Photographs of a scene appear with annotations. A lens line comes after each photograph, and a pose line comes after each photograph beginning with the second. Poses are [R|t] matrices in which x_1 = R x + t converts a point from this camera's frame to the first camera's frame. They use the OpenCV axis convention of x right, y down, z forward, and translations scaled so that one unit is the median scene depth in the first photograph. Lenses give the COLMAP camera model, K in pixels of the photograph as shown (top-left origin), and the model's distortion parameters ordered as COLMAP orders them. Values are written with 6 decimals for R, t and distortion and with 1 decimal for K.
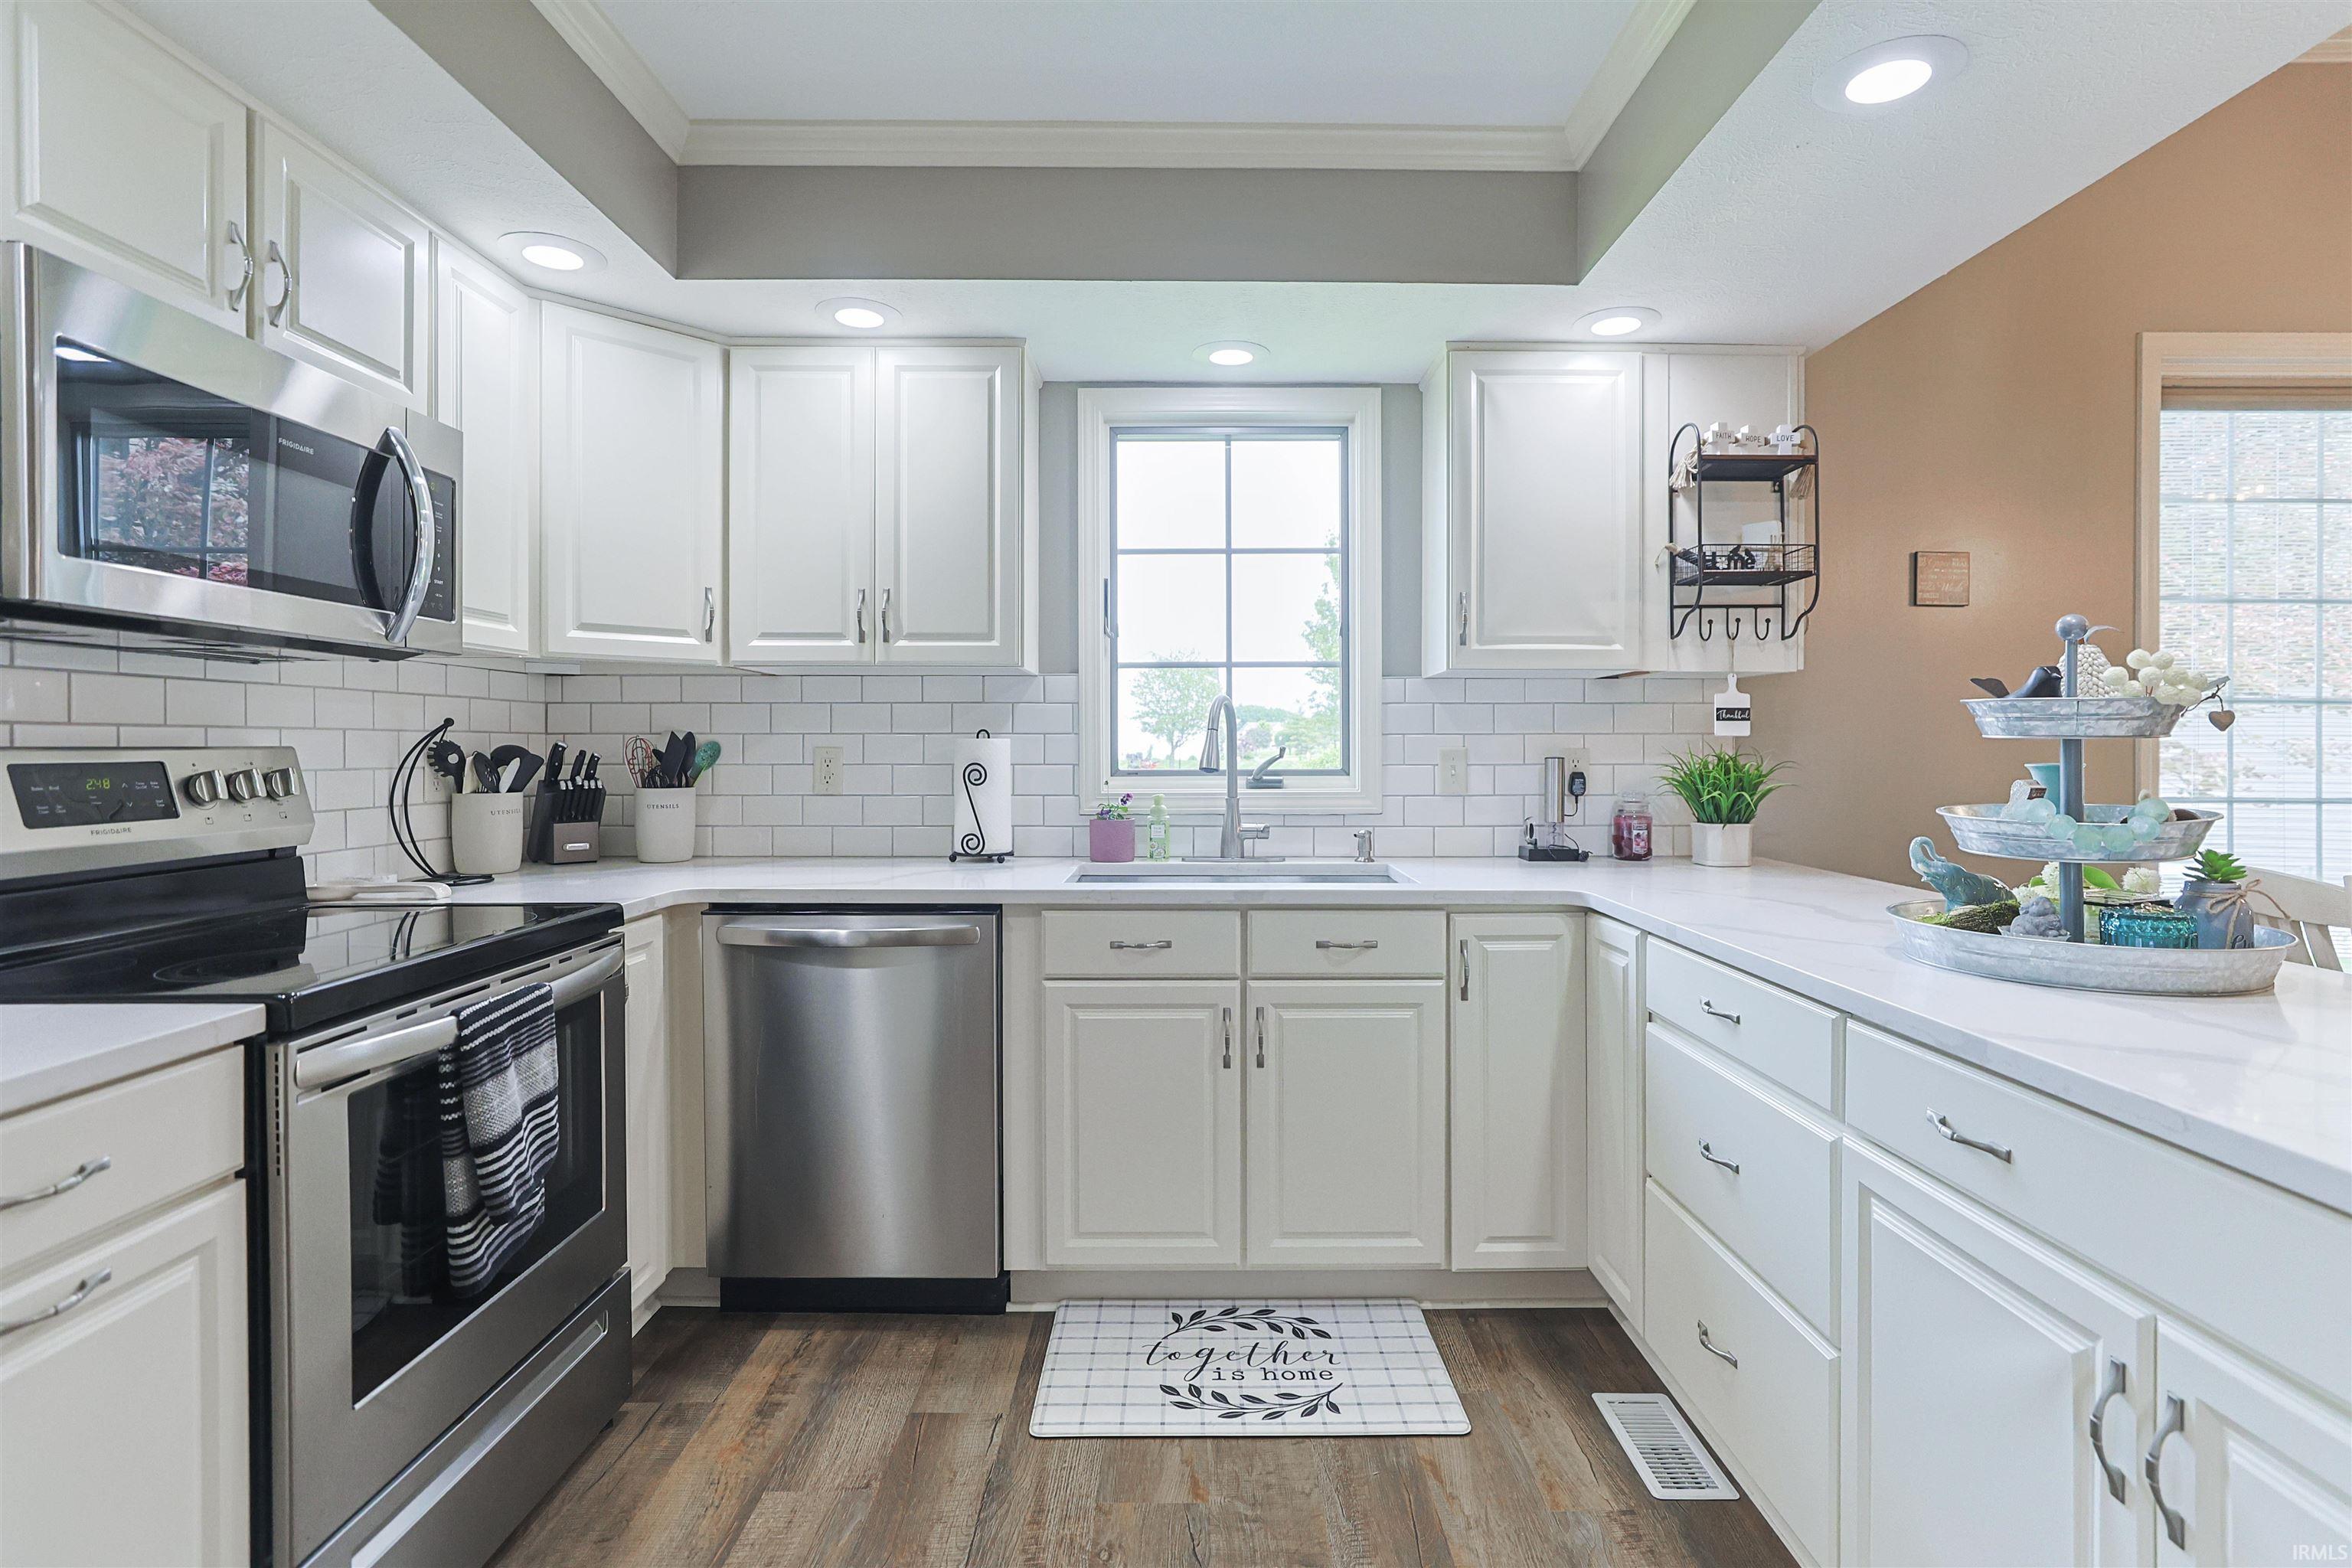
lens RADIAL K [[1148.1, 0, 1177.3], [0, 1148.1, 763.2], [0, 0, 1]] dist [-0.015234, 0.013909]
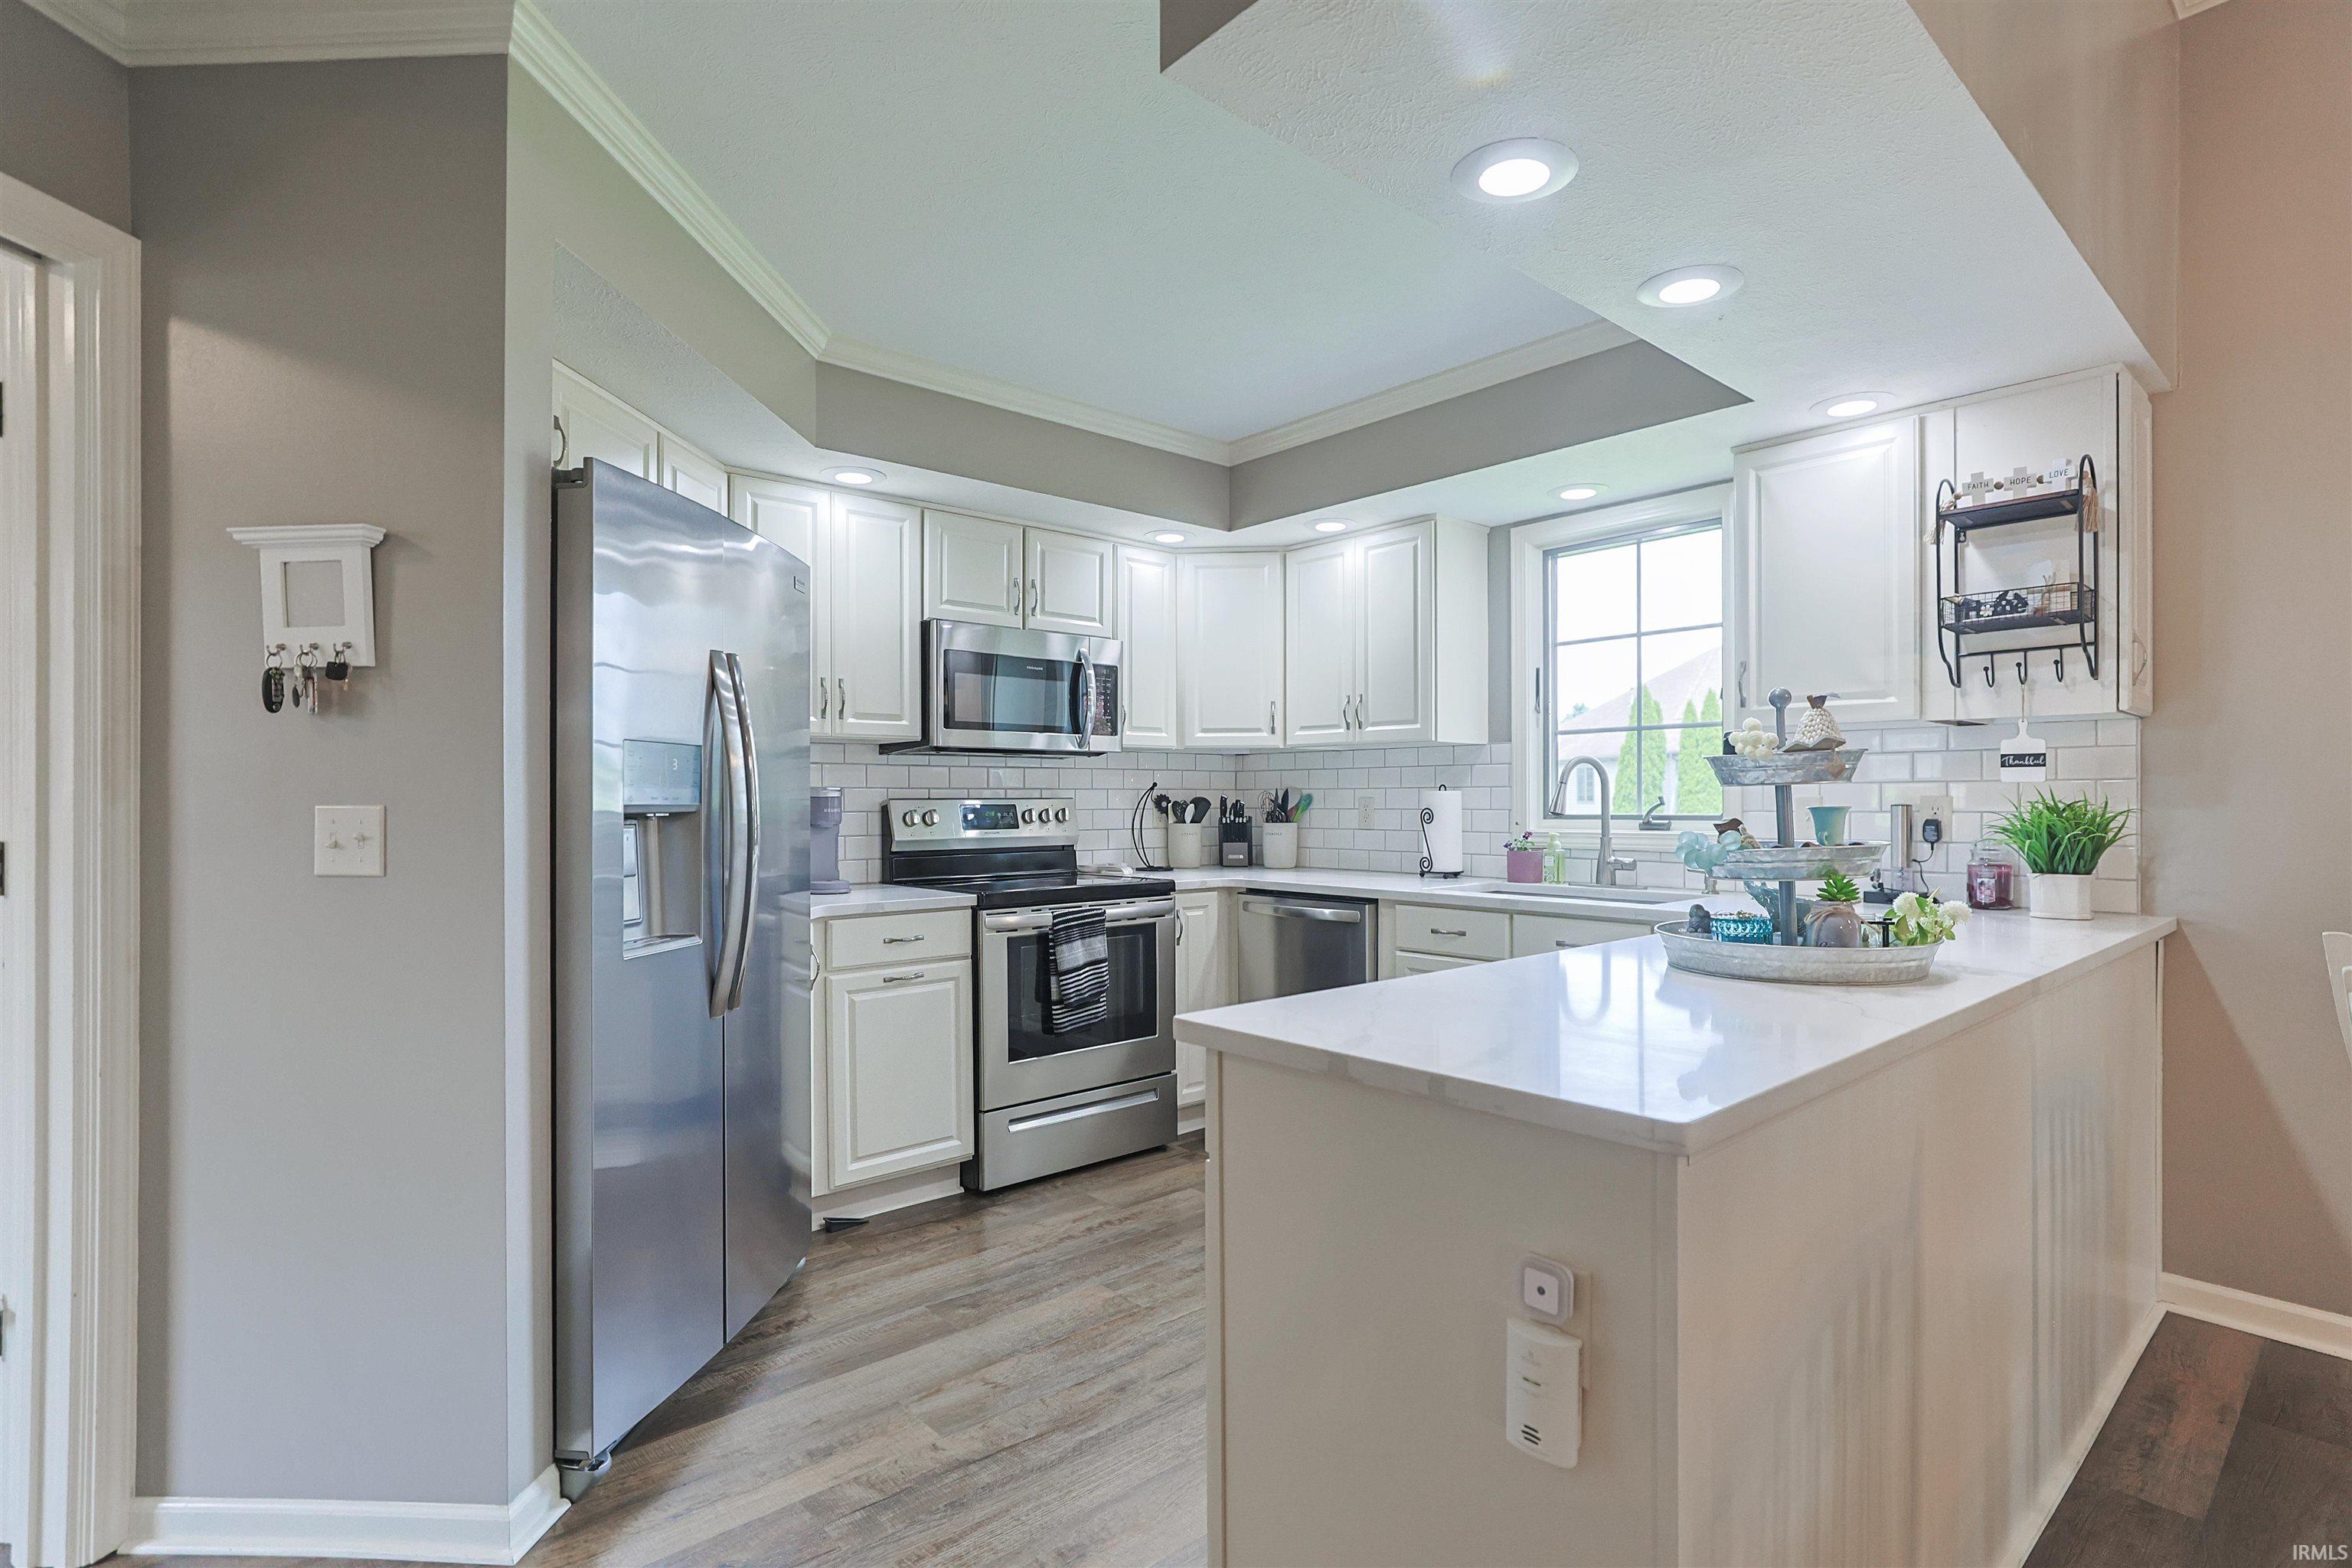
lens RADIAL K [[1123.5, 0, 1126.8], [0, 1123.5, 797.0], [0, 0, 1]] dist [-0.005876, -0.000381]
pose [[0.636044, -0.004206, -0.771641, 0.734510], [-0.008068, 0.999894, -0.012101, 0.006592], [0.771611, 0.013922, 0.635943, -0.201000]]
